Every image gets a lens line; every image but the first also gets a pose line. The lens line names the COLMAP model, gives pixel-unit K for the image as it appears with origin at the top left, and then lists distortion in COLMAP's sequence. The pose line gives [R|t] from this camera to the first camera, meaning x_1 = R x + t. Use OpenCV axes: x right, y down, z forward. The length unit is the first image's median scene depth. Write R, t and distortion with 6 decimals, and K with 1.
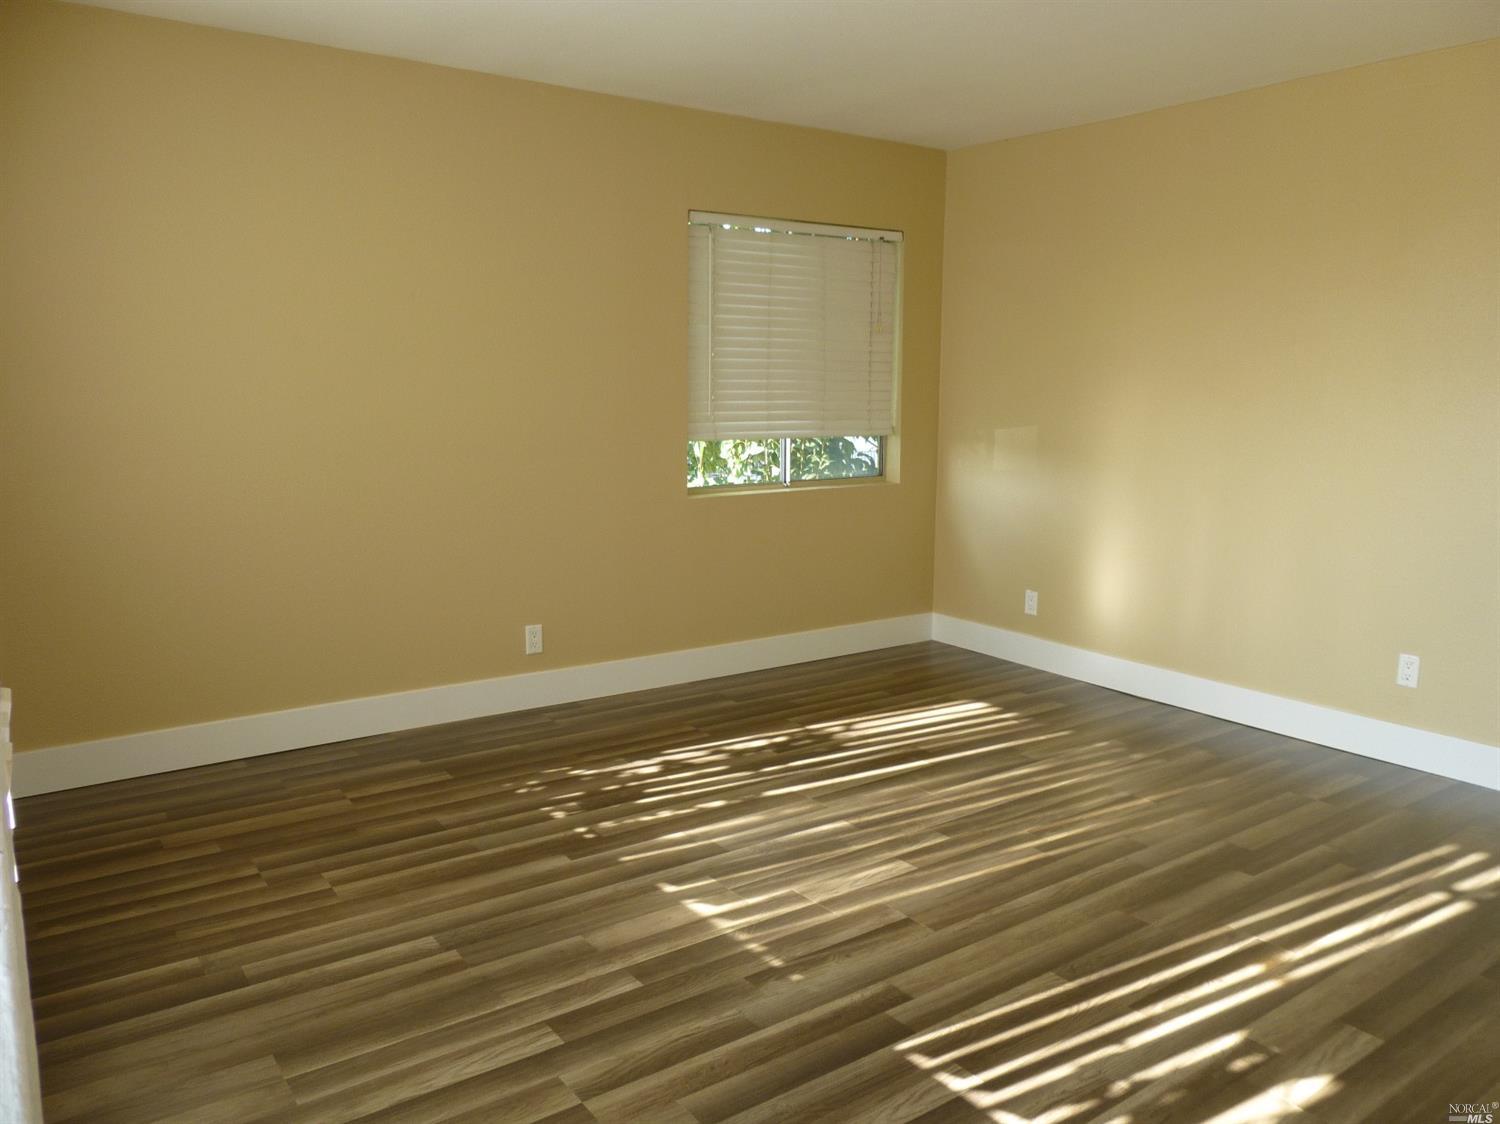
lens RADIAL K [[1136.0, 0, 754.6], [0, 1136.0, 564.1], [0, 0, 1]] dist [-0.077683, 0.086805]
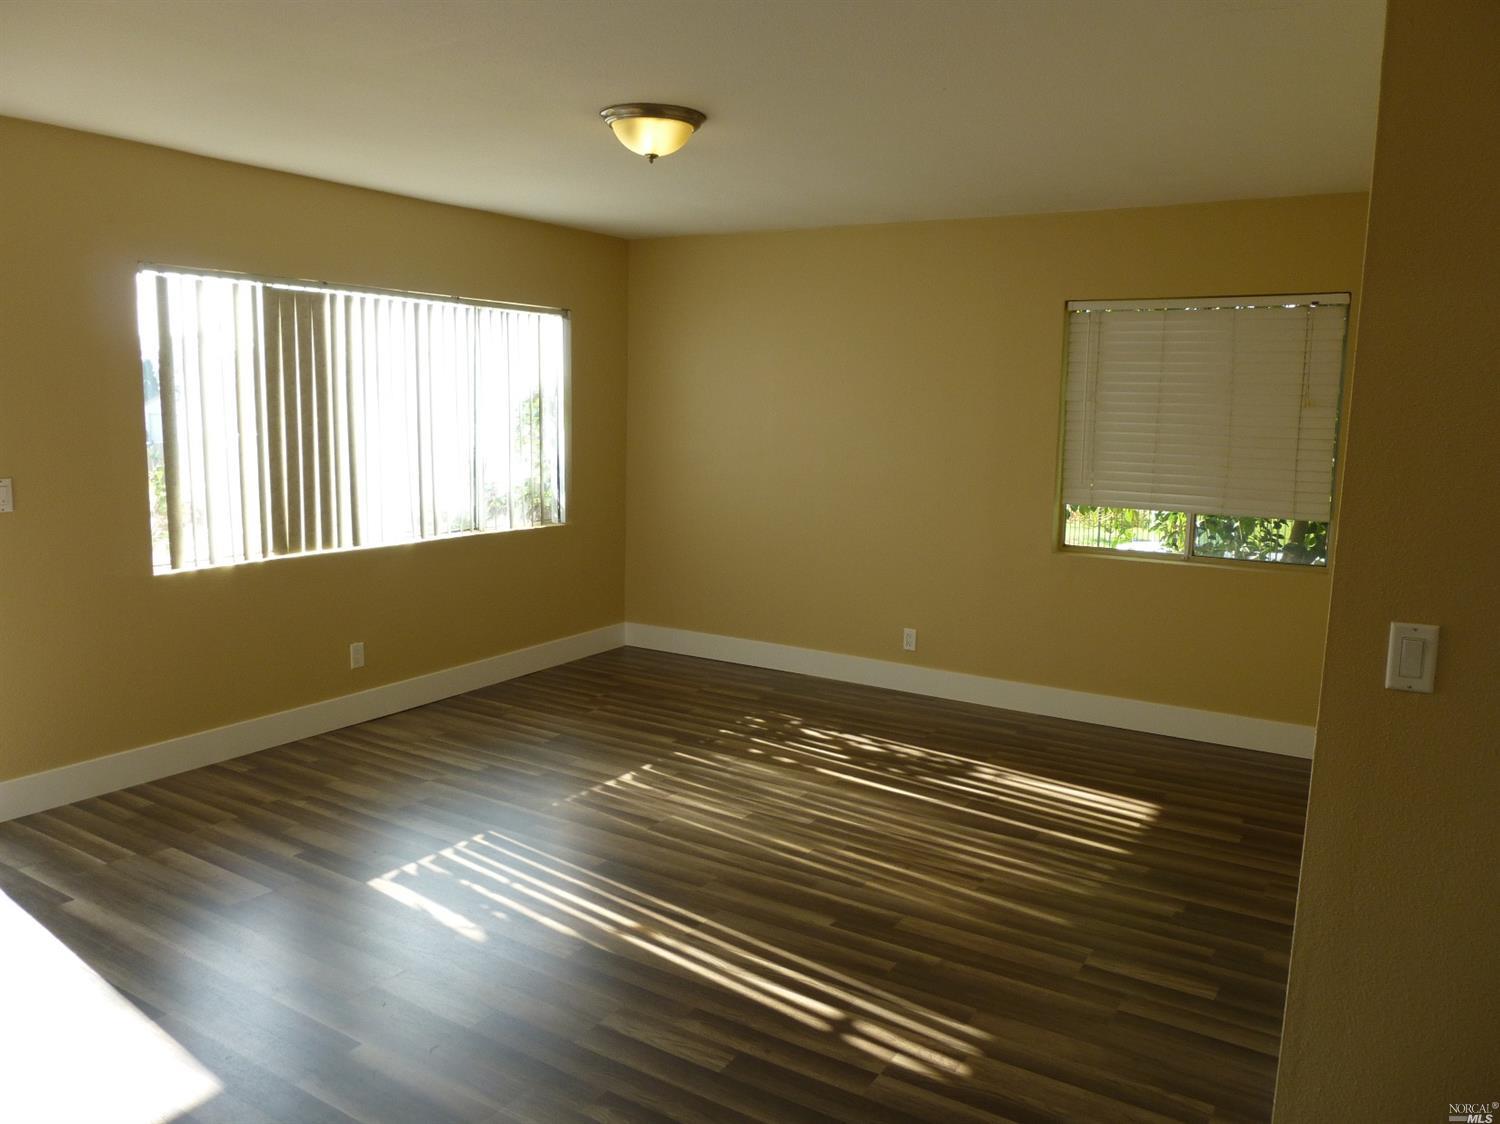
lens RADIAL K [[1136.0, 0, 754.6], [0, 1136.0, 564.1], [0, 0, 1]] dist [-0.077683, 0.086805]
pose [[0.360277, 0.136834, -0.922755, 1.286937], [-0.158701, 0.983754, 0.083917, -0.139517], [0.919246, 0.116209, 0.376140, 0.440496]]
